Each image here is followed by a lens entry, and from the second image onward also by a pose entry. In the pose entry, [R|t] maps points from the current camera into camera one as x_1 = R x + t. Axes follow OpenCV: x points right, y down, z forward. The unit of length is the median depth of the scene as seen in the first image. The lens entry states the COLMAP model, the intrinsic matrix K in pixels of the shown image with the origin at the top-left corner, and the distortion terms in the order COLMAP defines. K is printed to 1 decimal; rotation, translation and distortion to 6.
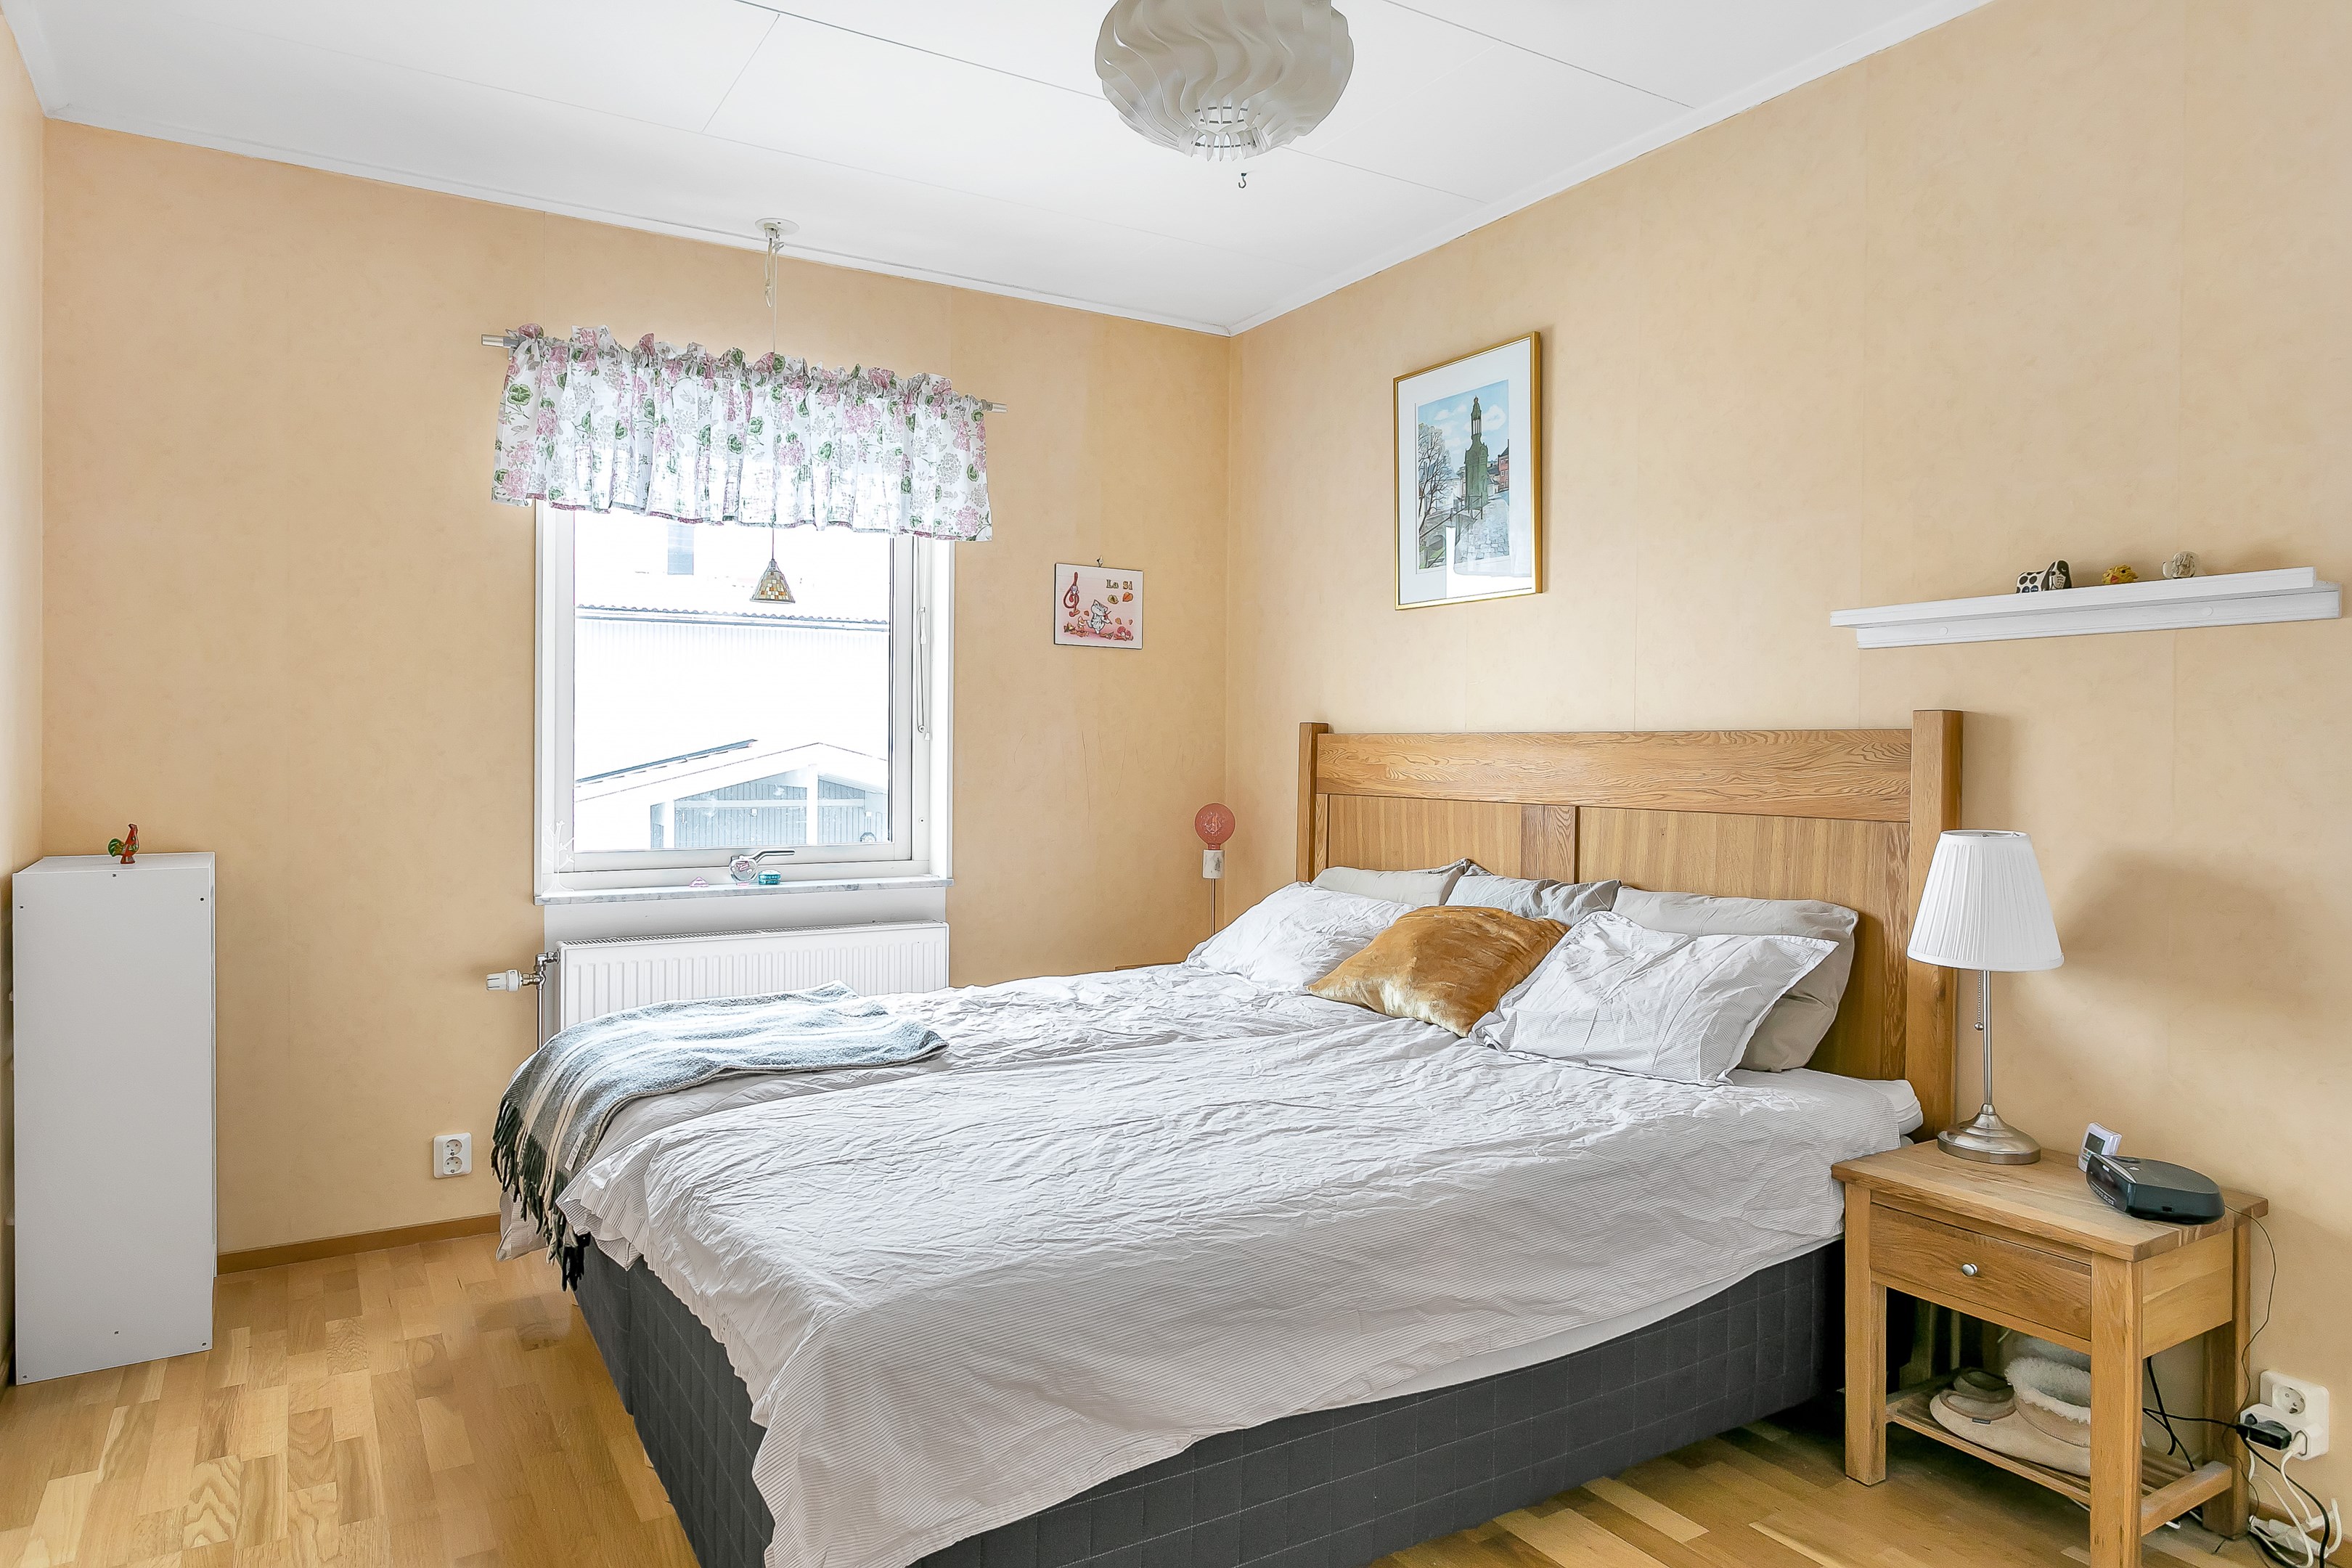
lens RADIAL K [[1443.2, 0, 1173.2], [0, 1443.2, 779.1], [0, 0, 1]] dist [0.001046, 0.000164]
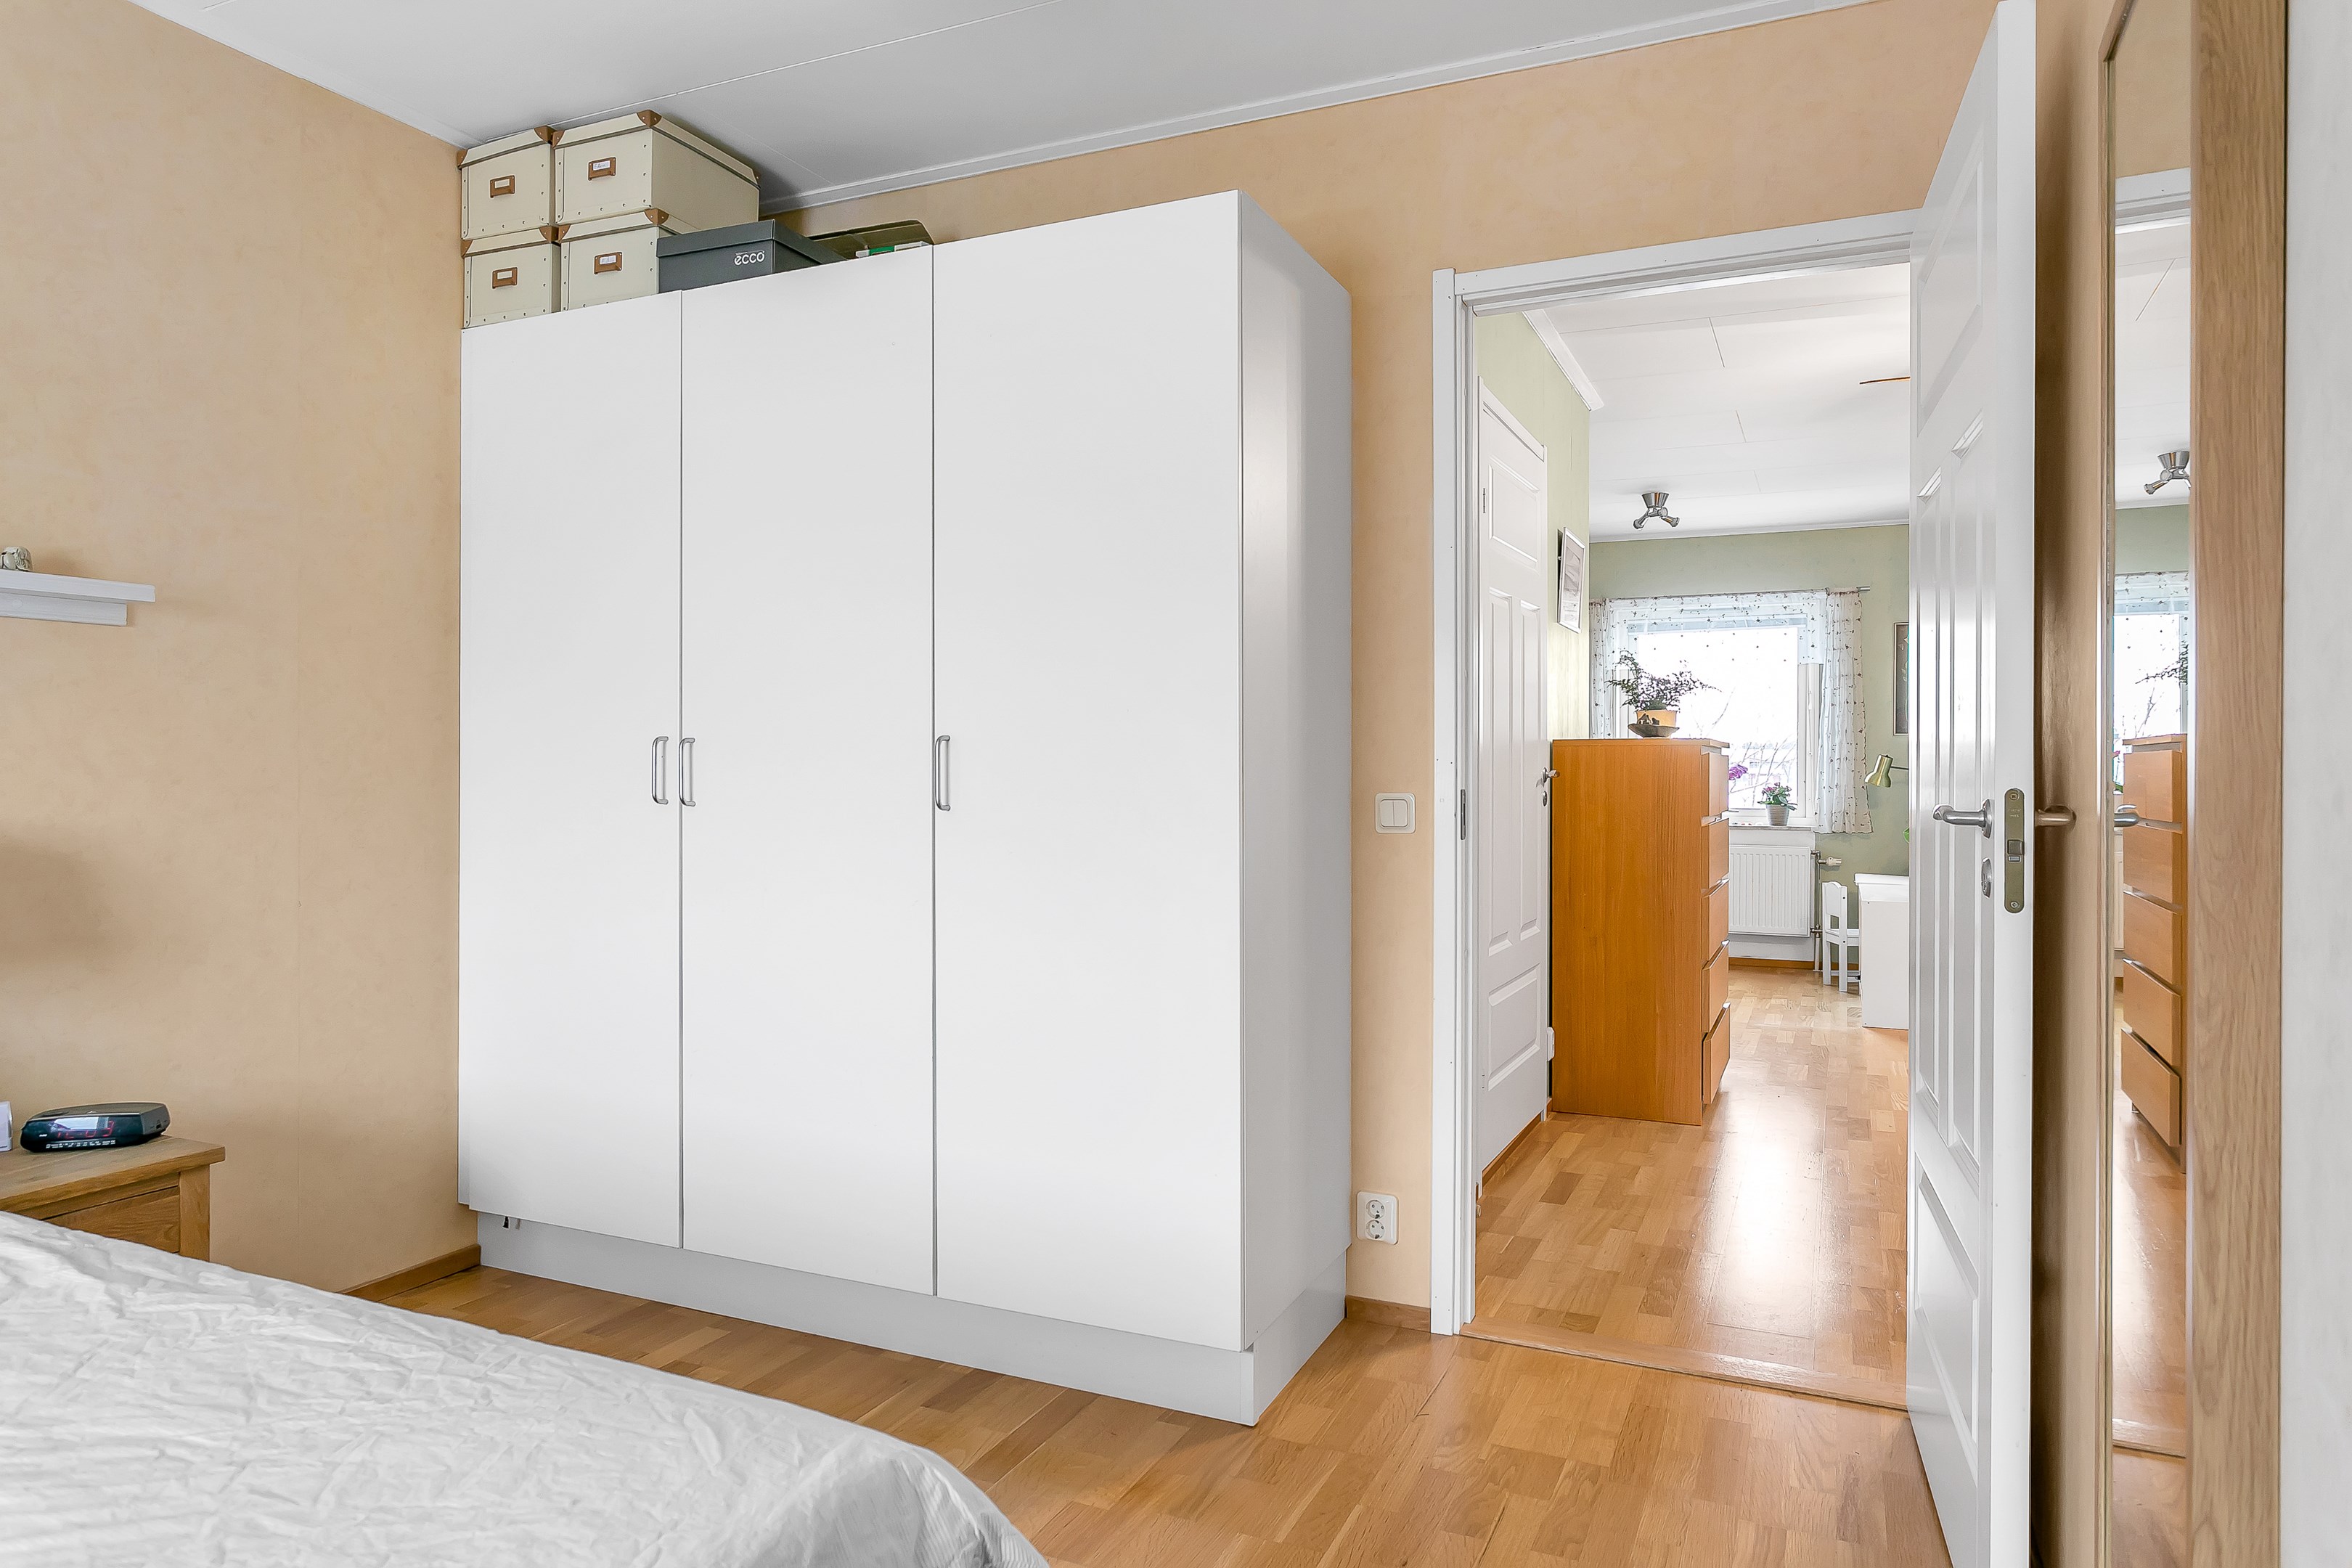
lens RADIAL K [[1443.2, 0, 1171.7], [0, 1443.2, 773.3], [0, 0, 1]] dist [0.001046, 0.000164]
pose [[-0.576327, -0.015592, 0.817071, -0.697952], [0.002054, 0.999787, 0.020527, -0.009523], [-0.817217, 0.013508, -0.576172, 0.953761]]
